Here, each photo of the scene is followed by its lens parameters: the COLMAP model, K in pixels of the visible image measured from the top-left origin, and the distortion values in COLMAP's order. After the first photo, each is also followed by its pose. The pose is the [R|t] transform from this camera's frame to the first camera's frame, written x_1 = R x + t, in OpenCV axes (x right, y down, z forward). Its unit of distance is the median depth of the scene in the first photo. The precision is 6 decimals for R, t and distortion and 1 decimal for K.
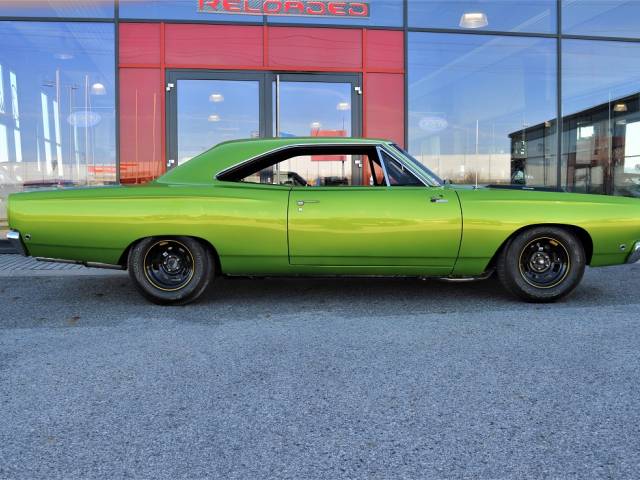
lens RADIAL K [[713.8, 0, 322.9], [0, 713.8, 242.3], [0, 0, 1]] dist [-0.074708, 0.000000]
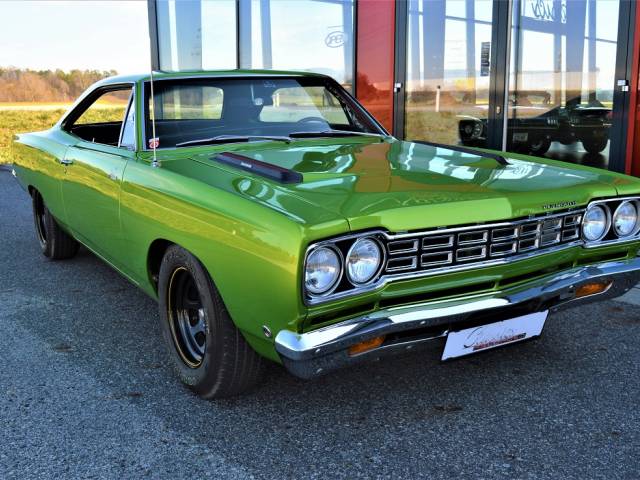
lens RADIAL K [[713.8, 0, 300.7], [0, 713.8, 230.7], [0, 0, 1]] dist [-0.074708, 0.000000]
pose [[0.522862, 0.157931, -0.837659, 0.448840], [-0.054687, 0.986877, 0.151928, -0.066311], [0.850661, -0.033628, 0.524638, 0.465081]]
